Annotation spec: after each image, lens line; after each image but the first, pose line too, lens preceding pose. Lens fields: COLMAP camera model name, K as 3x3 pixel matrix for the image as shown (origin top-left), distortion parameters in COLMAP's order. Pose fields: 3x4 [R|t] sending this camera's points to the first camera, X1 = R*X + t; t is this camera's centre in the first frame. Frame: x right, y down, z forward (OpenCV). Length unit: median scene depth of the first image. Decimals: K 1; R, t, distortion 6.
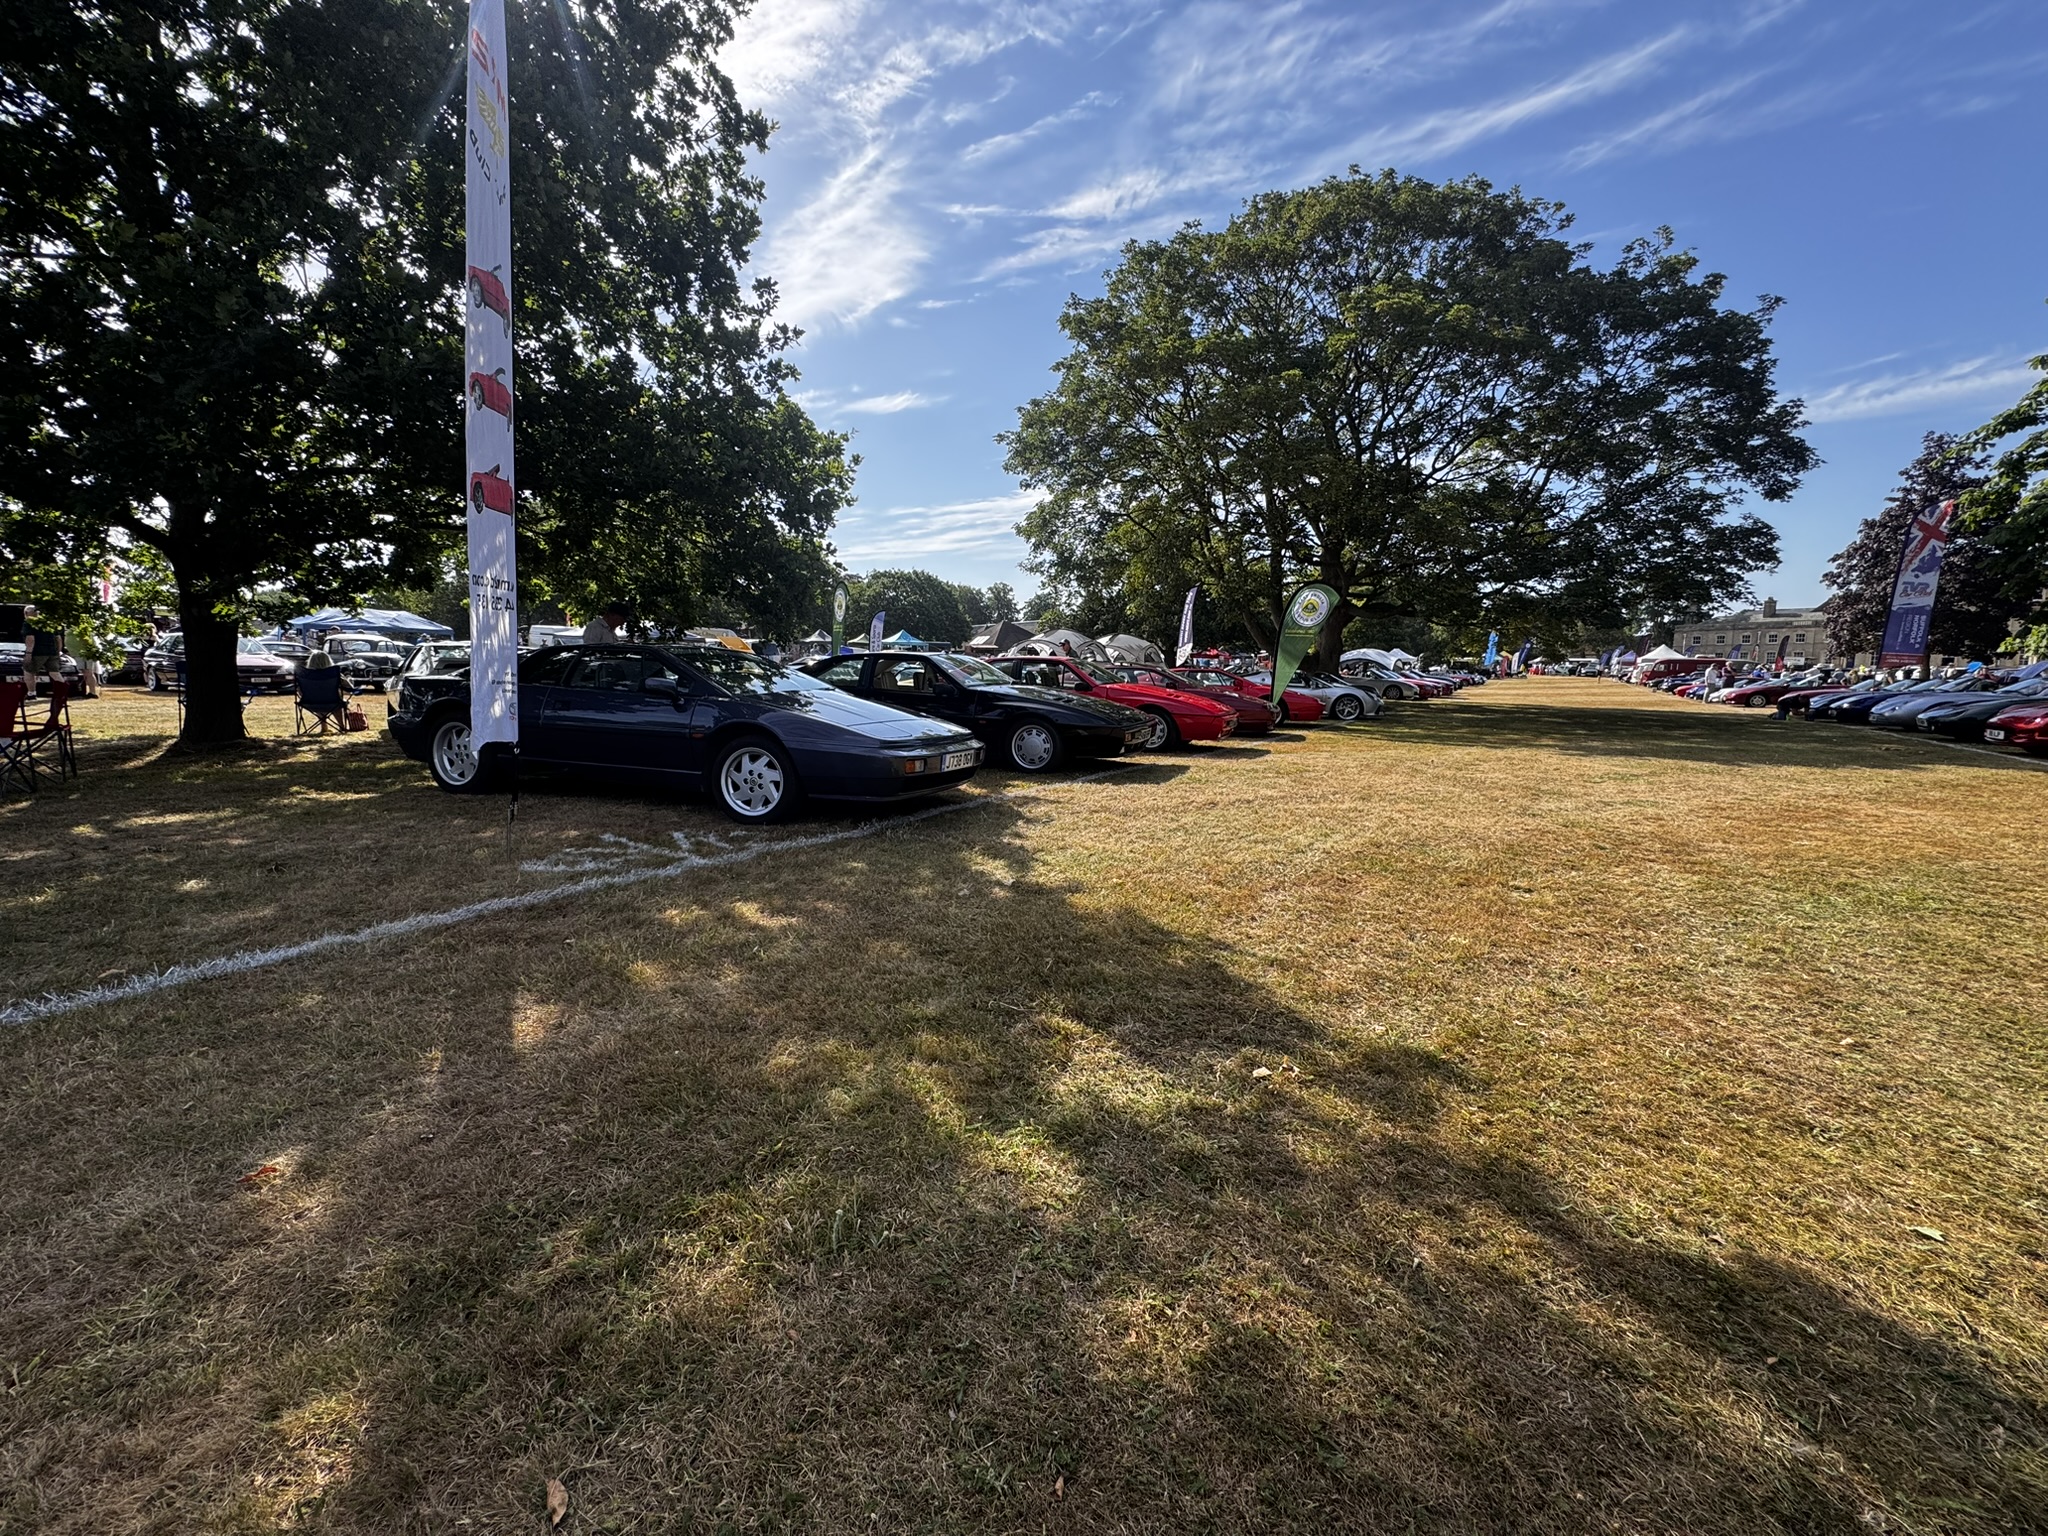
lens RADIAL K [[823.2, 0, 1023.2], [0, 823.2, 756.9], [0, 0, 1]] dist [-0.012196, -0.000142]
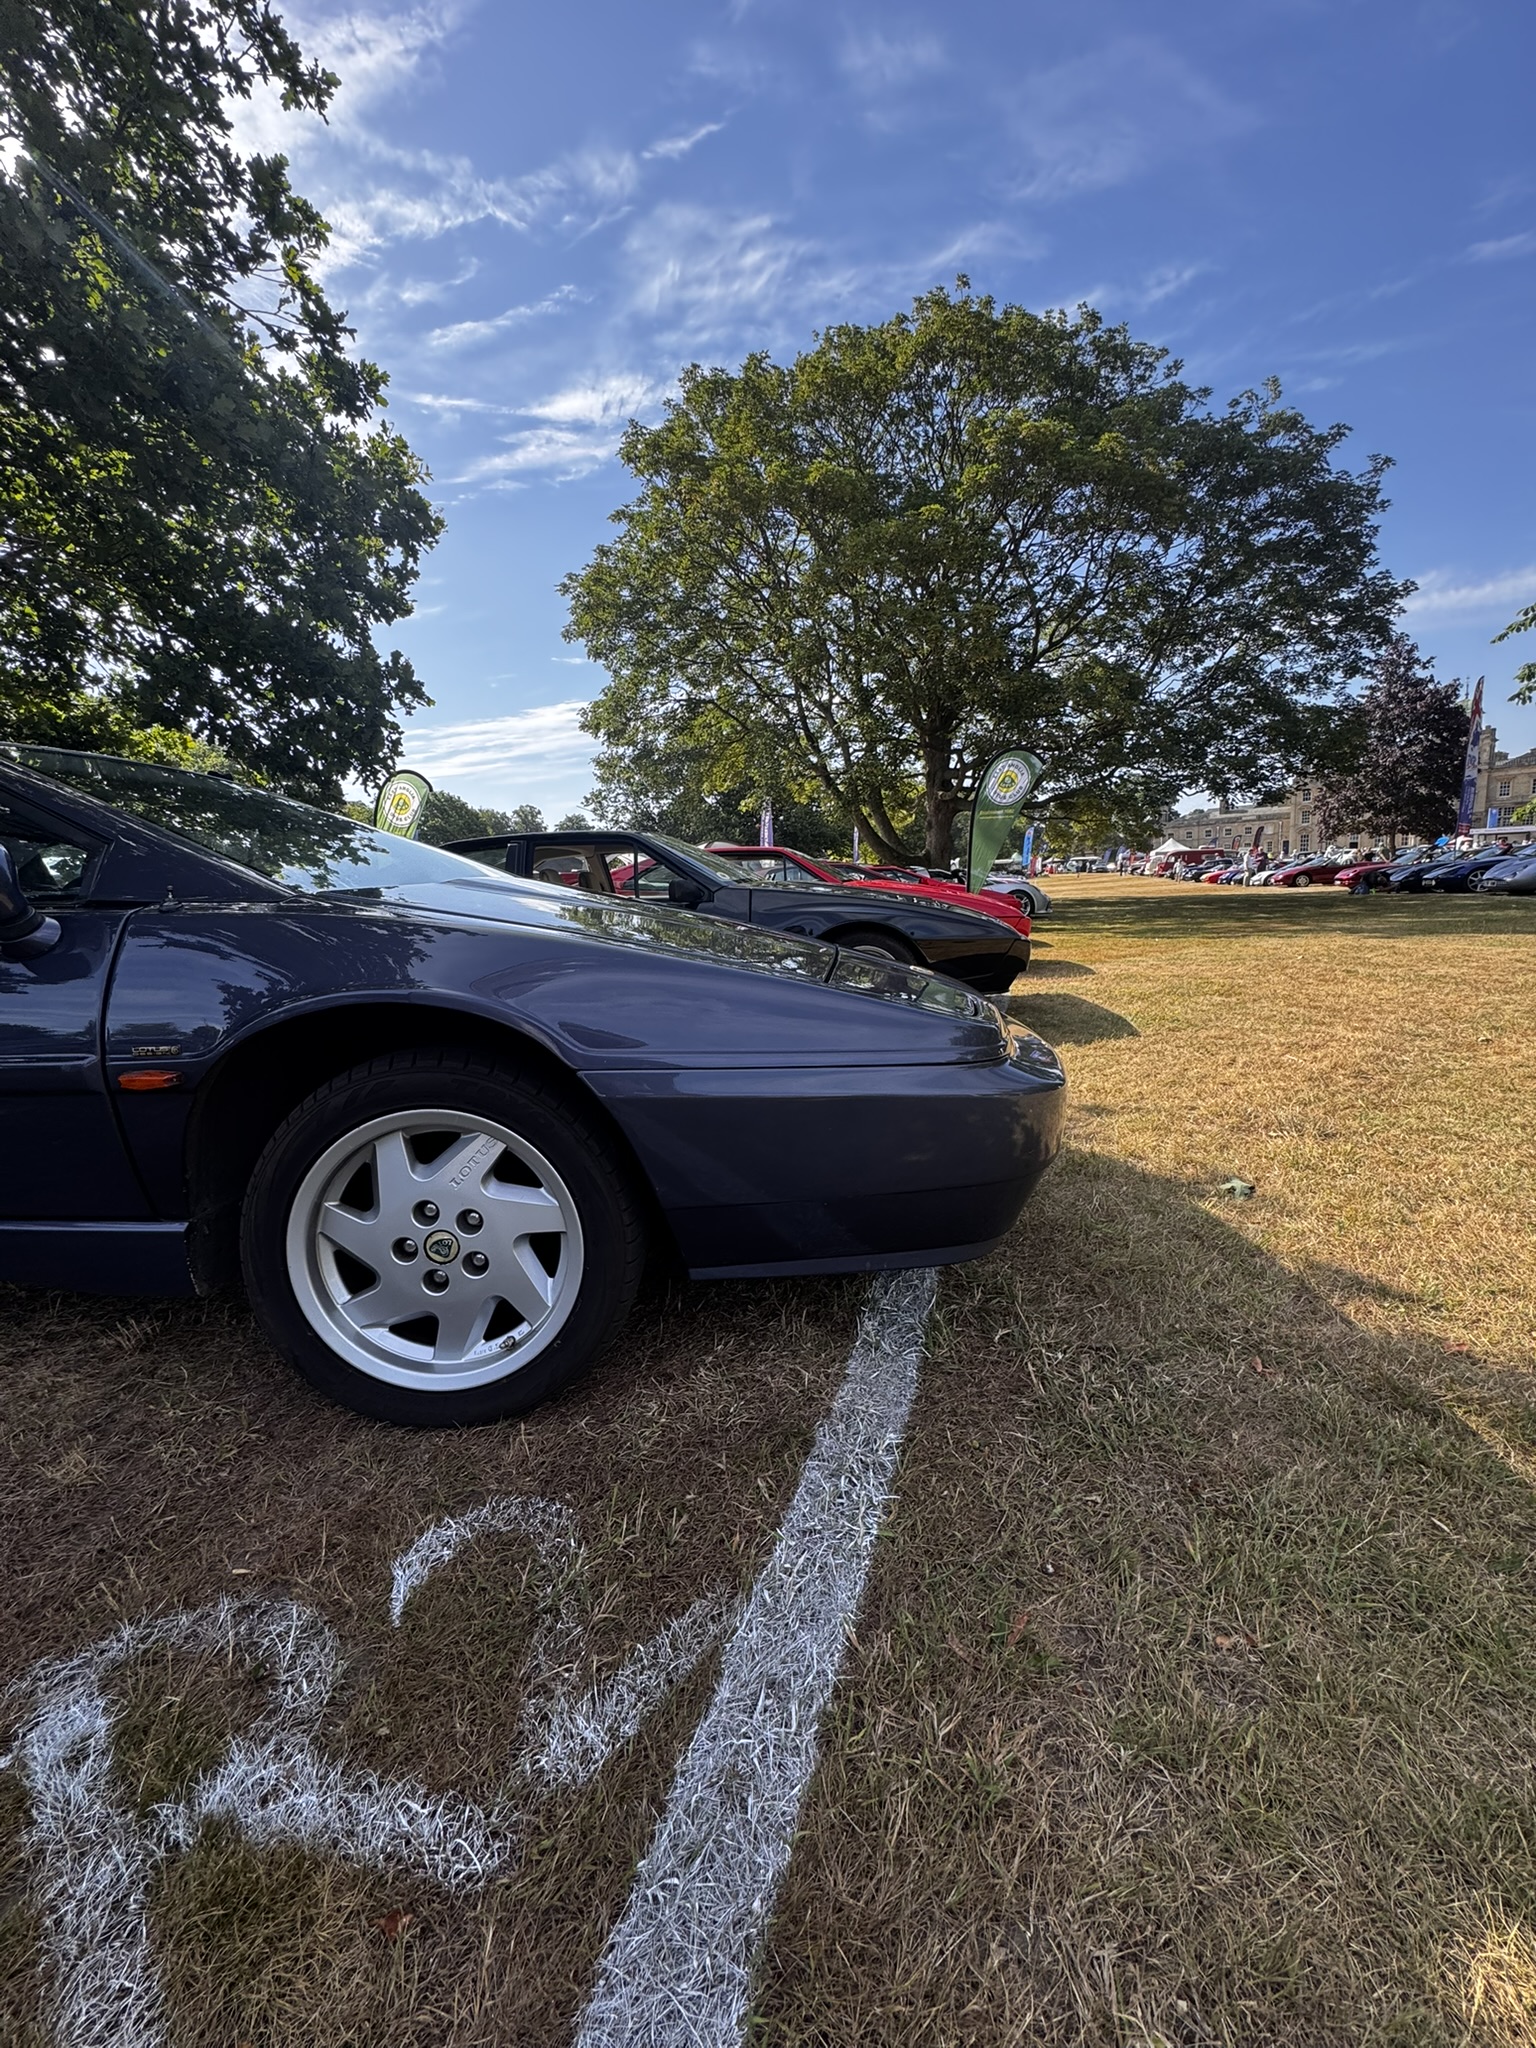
lens RADIAL K [[806.6, 0, 768.0], [0, 806.6, 1024.0], [0, 0, 1]] dist [-0.008871, 0.000118]
pose [[0.964265, -0.095337, 0.247193, -0.058480], [0.081474, 0.994505, 0.065739, -0.008352], [-0.252102, -0.043250, 0.966734, 0.153116]]
